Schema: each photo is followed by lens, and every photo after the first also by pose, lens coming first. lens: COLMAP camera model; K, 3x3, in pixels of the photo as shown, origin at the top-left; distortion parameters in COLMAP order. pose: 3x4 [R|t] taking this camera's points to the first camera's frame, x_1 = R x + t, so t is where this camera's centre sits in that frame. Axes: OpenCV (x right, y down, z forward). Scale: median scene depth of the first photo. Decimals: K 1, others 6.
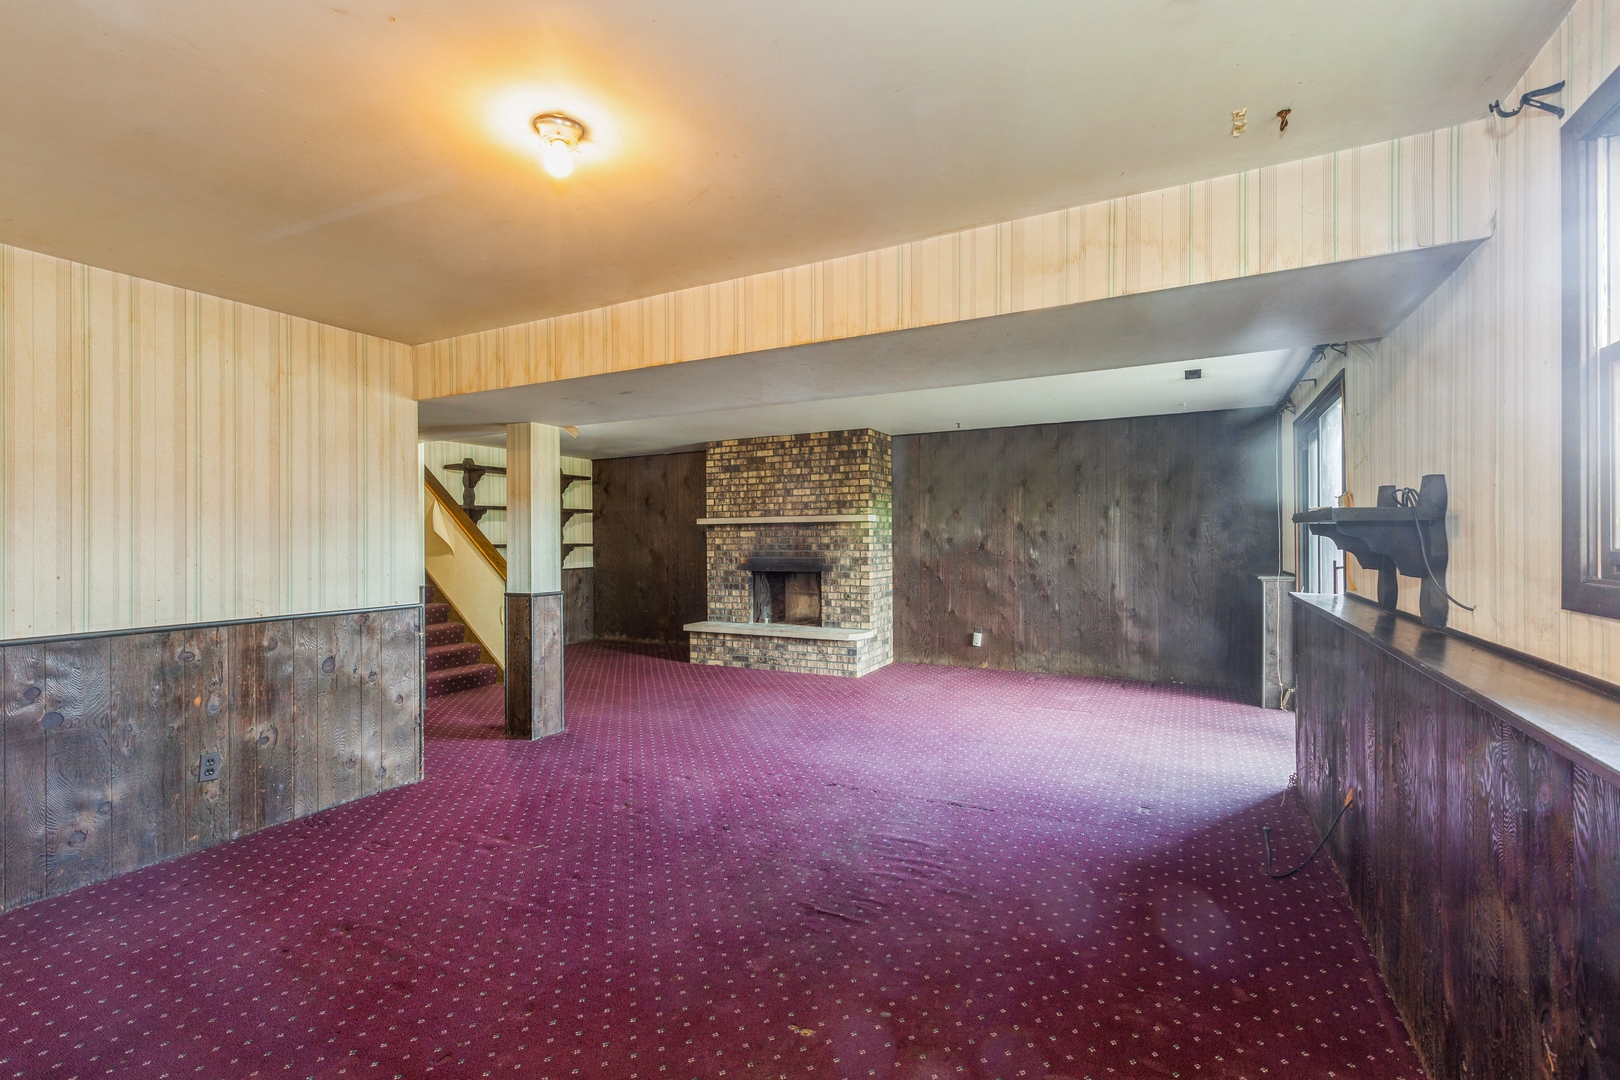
lens RADIAL K [[731.9, 0, 801.3], [0, 731.9, 539.3], [0, 0, 1]] dist [-0.005150, -0.000028]
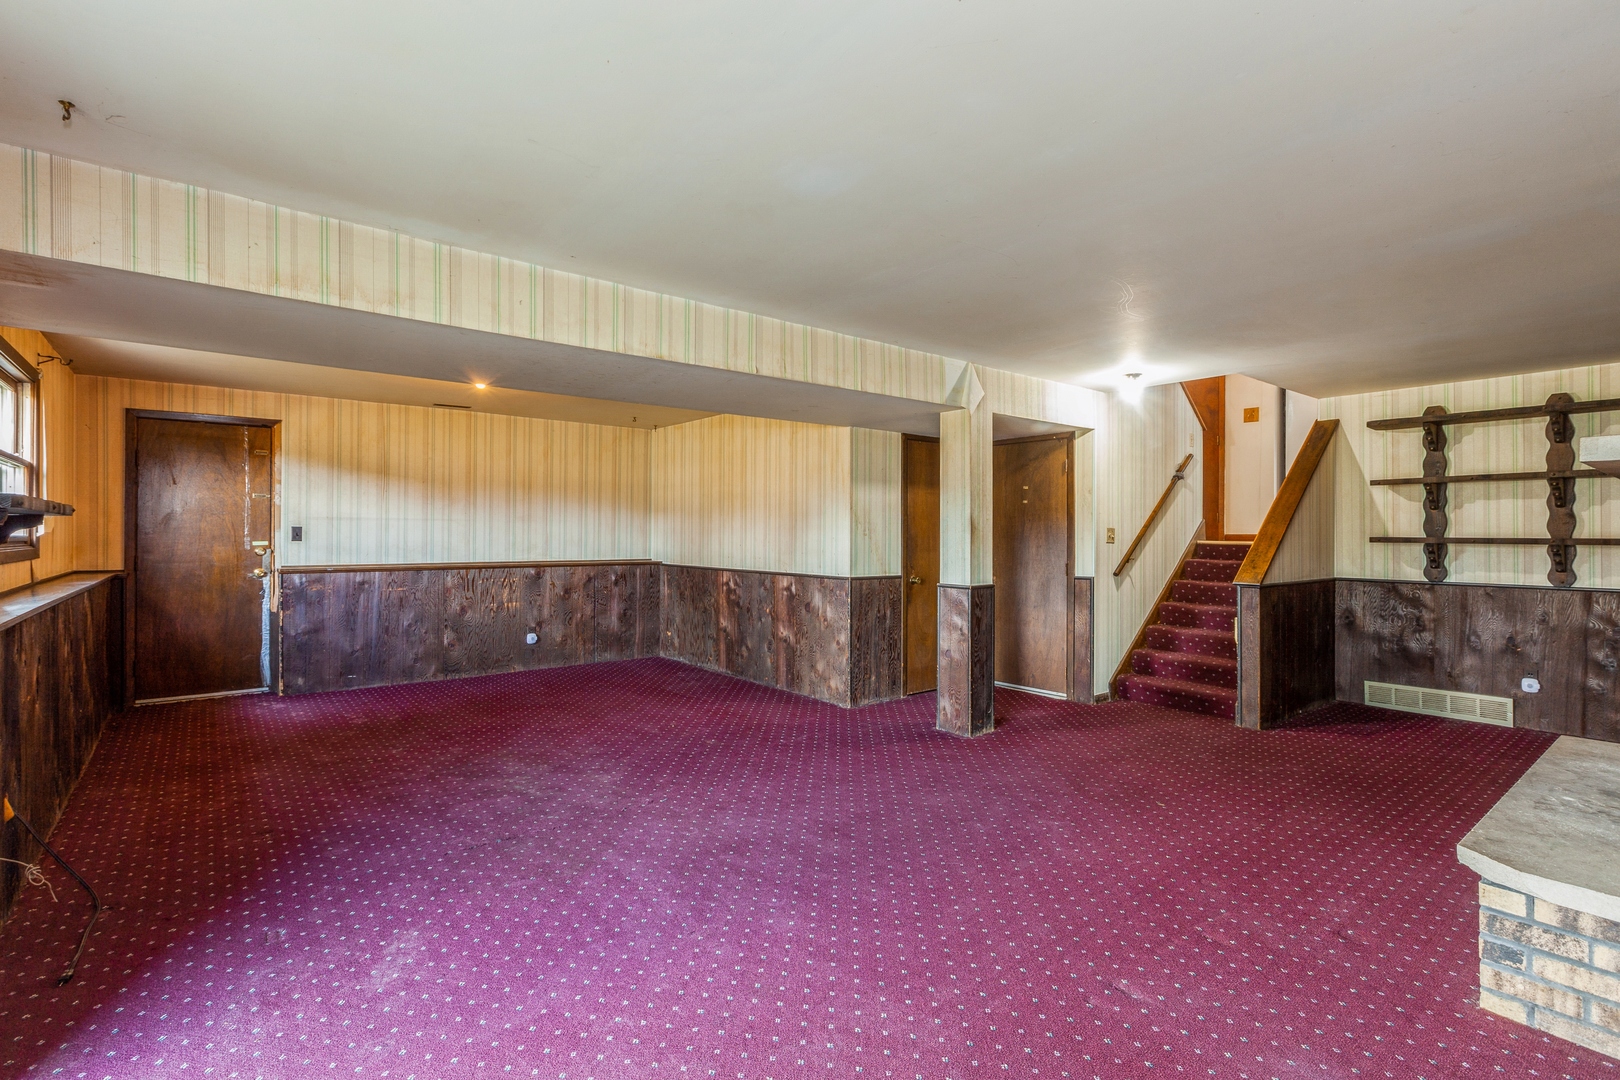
lens RADIAL K [[731.9, 0, 798.2], [0, 731.9, 537.0], [0, 0, 1]] dist [-0.005150, -0.000028]
pose [[-0.392883, 0.011719, -0.919514, 0.828507], [0.001497, 0.999926, 0.012104, -0.003004], [0.919587, 0.003379, -0.392871, 1.580959]]
